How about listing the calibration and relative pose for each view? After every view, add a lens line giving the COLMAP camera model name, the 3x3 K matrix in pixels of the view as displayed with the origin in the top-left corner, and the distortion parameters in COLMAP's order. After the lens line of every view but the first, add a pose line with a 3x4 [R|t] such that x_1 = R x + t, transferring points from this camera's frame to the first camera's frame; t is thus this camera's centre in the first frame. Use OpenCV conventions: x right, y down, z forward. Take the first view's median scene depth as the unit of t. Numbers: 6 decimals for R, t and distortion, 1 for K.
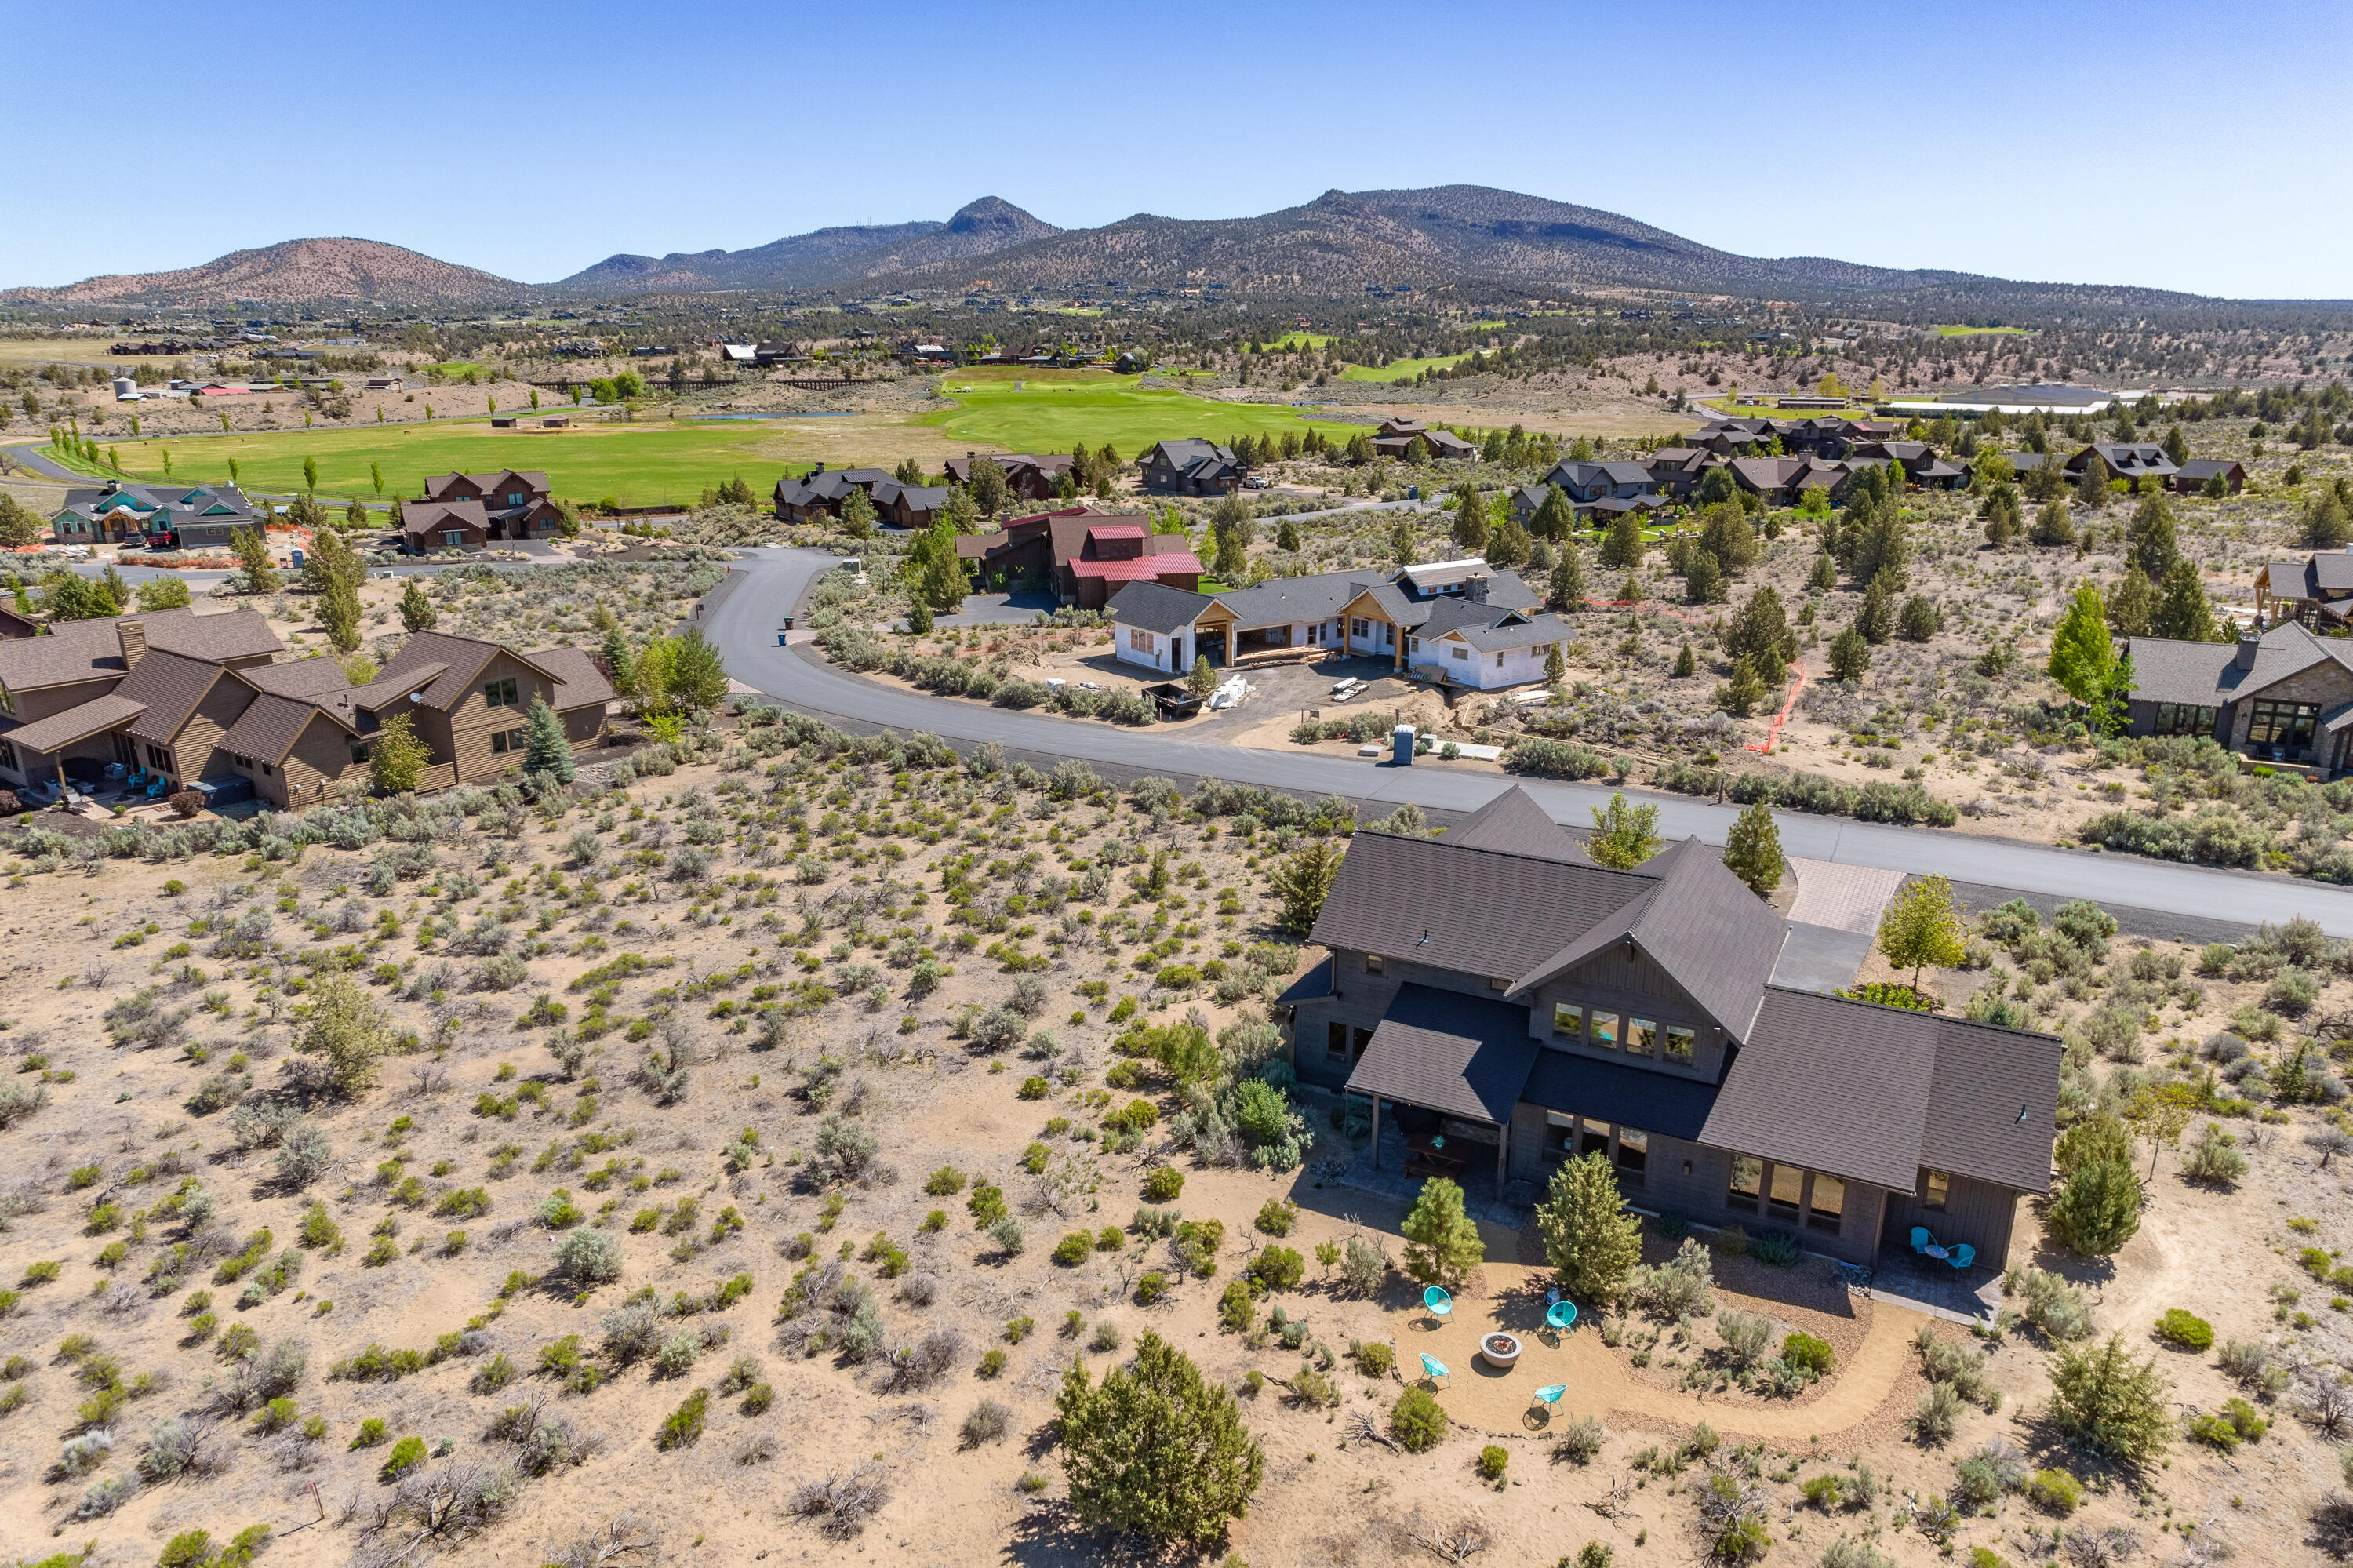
lens RADIAL K [[1519.8, 0, 1176.5], [0, 1519.8, 784.0], [0, 0, 1]] dist [-0.048595, 0.047333]
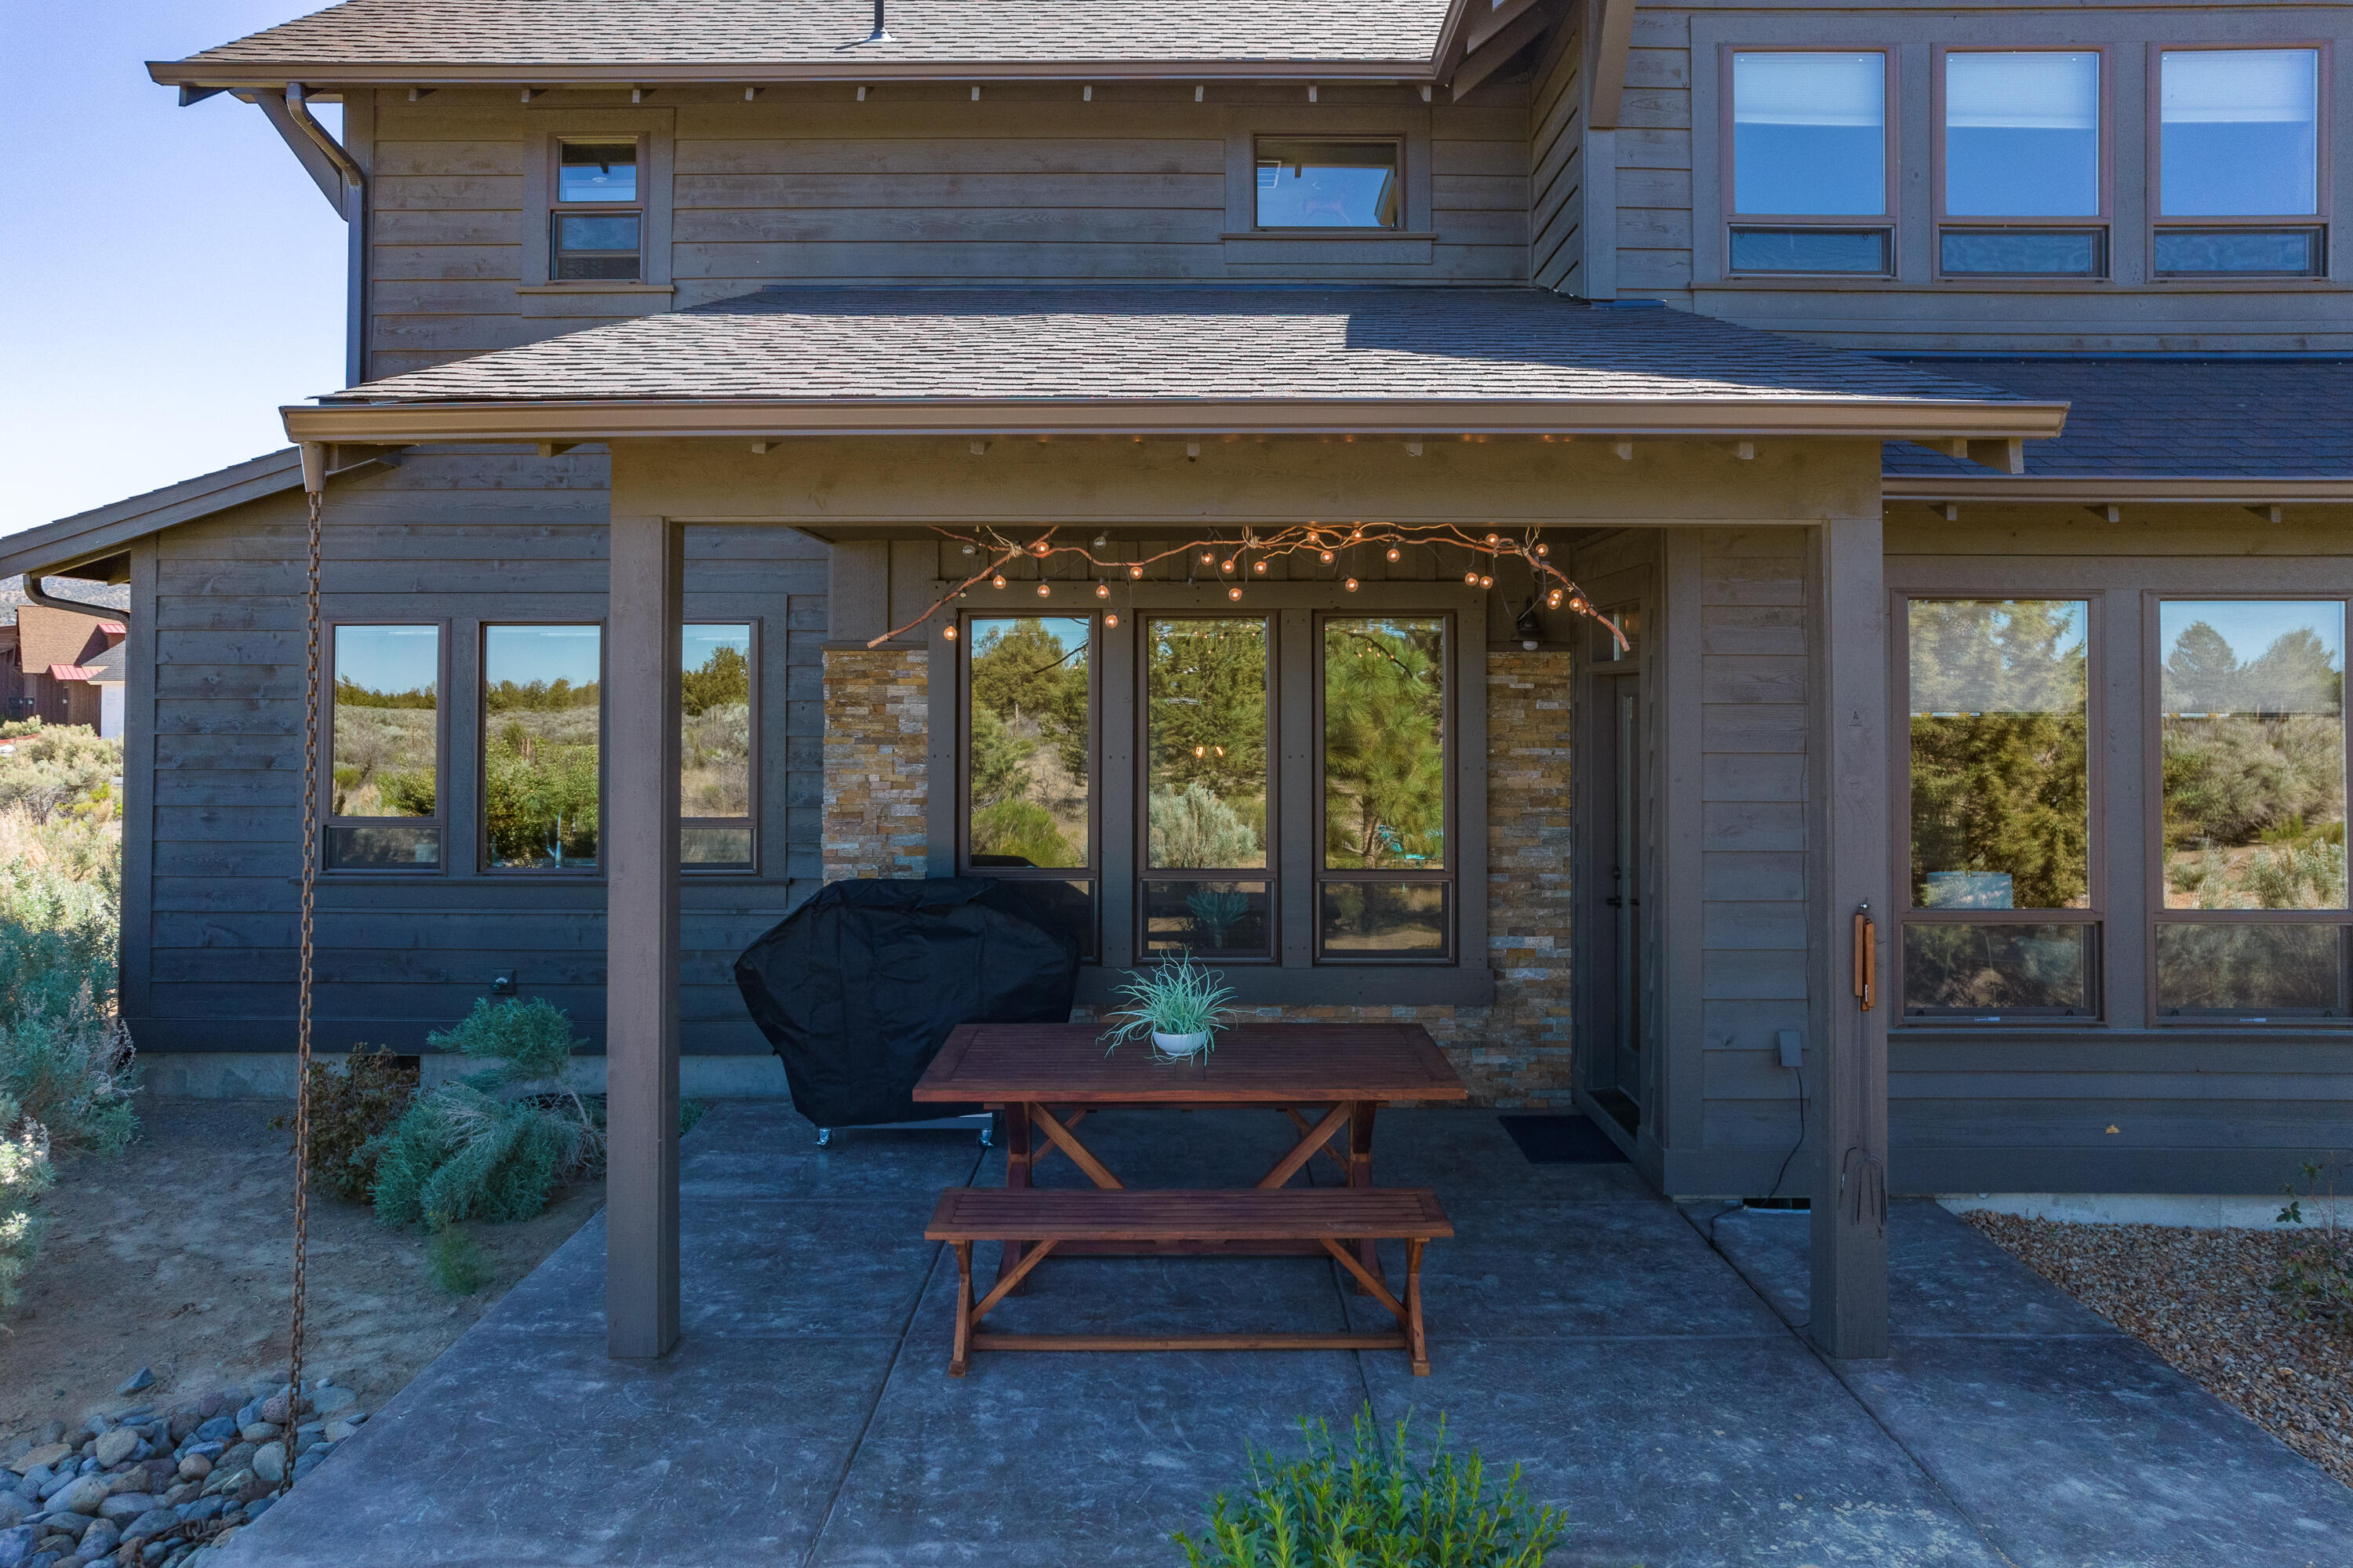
lens RADIAL K [[1507.2, 0, 1181.5], [0, 1507.2, 687.6], [0, 0, 1]] dist [-0.058427, 0.063270]
pose [[0.875044, 0.008308, 0.483971, 0.118954], [0.137236, 0.954566, -0.264517, 0.256436], [-0.464180, 0.297882, 0.834148, 0.936155]]
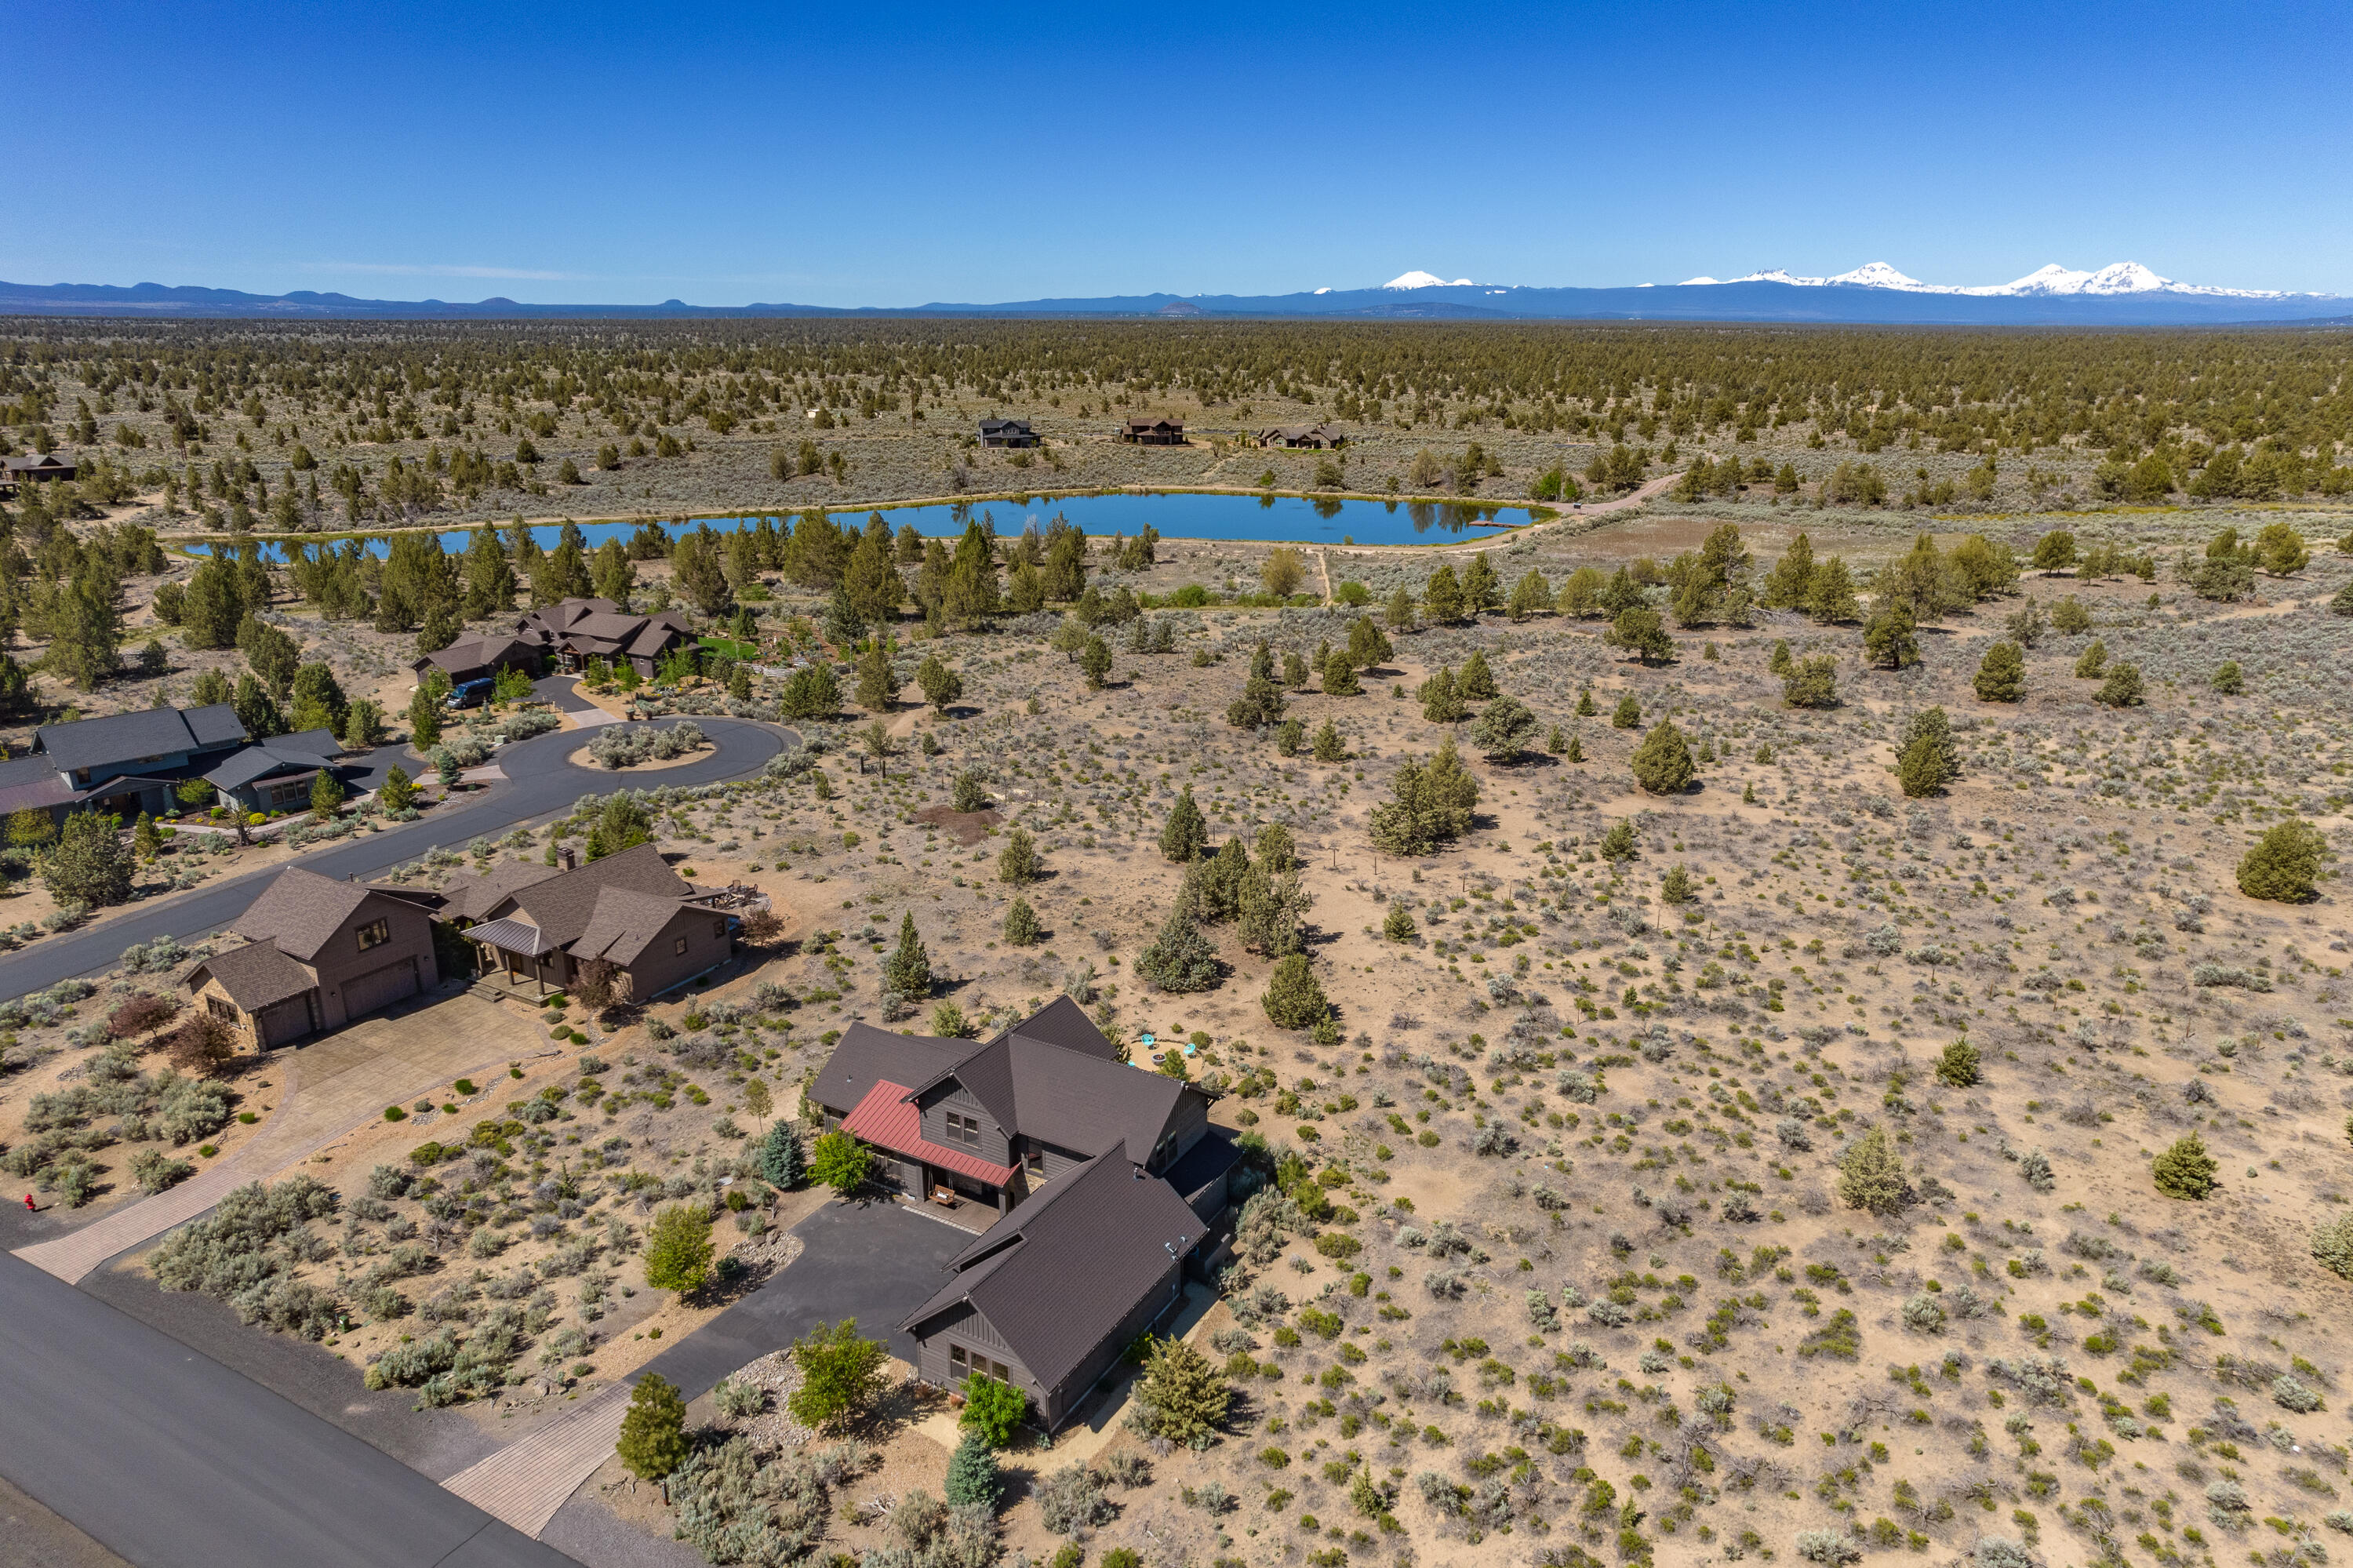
lens RADIAL K [[1487.3, 0, 1176.5], [0, 1487.3, 784.0], [0, 0, 1]] dist [-0.049362, 0.048317]
pose [[-0.999755, -0.002702, 0.021982, 0.117851], [0.009951, 0.831913, 0.554817, -1.136915], [-0.019787, 0.554900, -0.831682, 2.365991]]
